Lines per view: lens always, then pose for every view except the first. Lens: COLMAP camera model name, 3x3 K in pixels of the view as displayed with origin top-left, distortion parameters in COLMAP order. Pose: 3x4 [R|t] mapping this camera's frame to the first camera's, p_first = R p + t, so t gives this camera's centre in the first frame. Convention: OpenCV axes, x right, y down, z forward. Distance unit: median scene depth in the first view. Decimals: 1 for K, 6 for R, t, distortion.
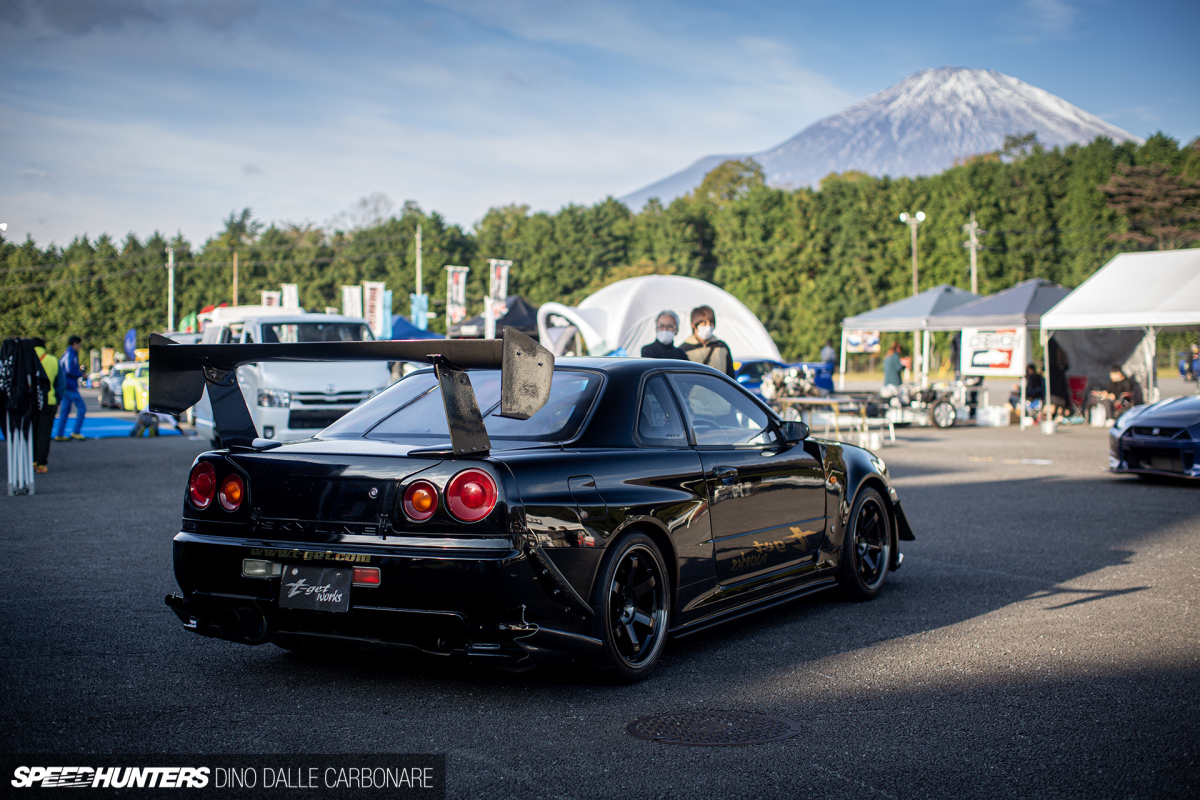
lens RADIAL K [[1734.6, 0, 595.1], [0, 1734.6, 399.6], [0, 0, 1]] dist [-0.109367, 0.000000]
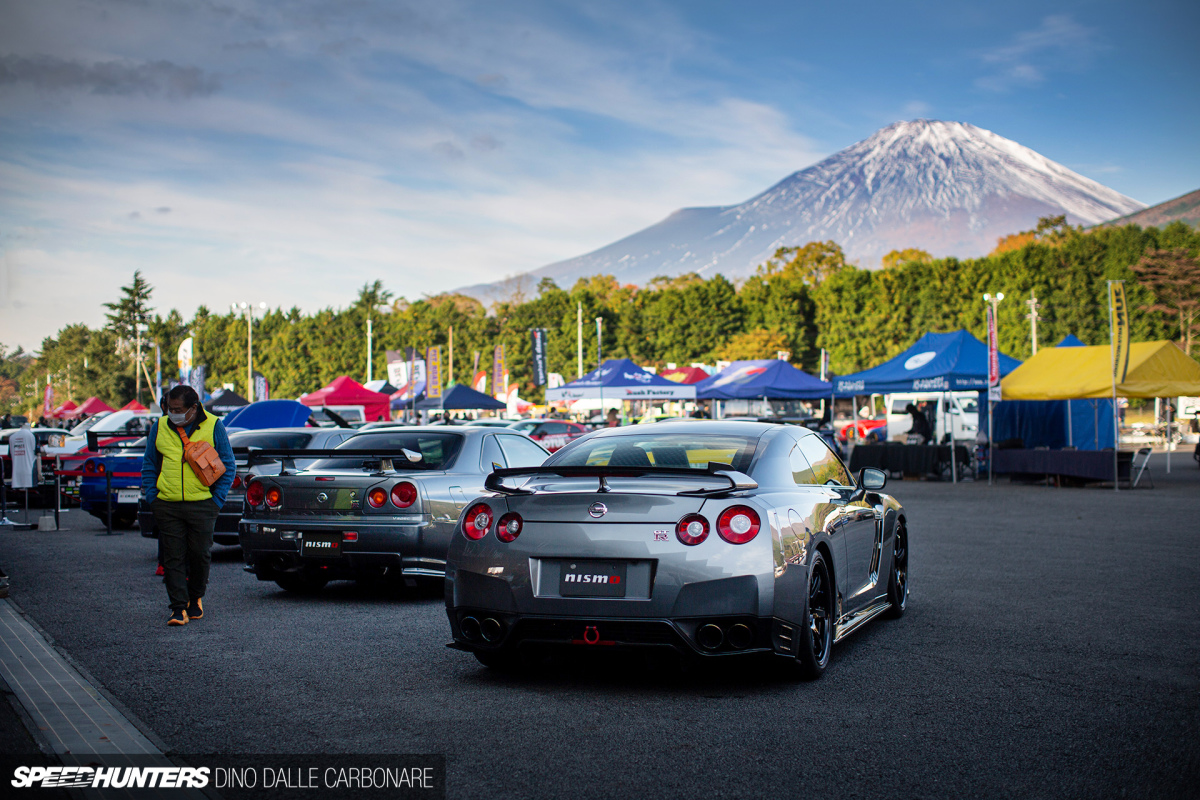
lens RADIAL K [[1734.6, 0, 605.4], [0, 1734.6, 398.9], [0, 0, 1]] dist [-0.109367, 0.000000]
pose [[0.999796, -0.003619, 0.019852, -0.102078], [0.004218, 0.999535, -0.030202, 0.004155], [-0.019733, 0.030279, 0.999347, -0.202538]]
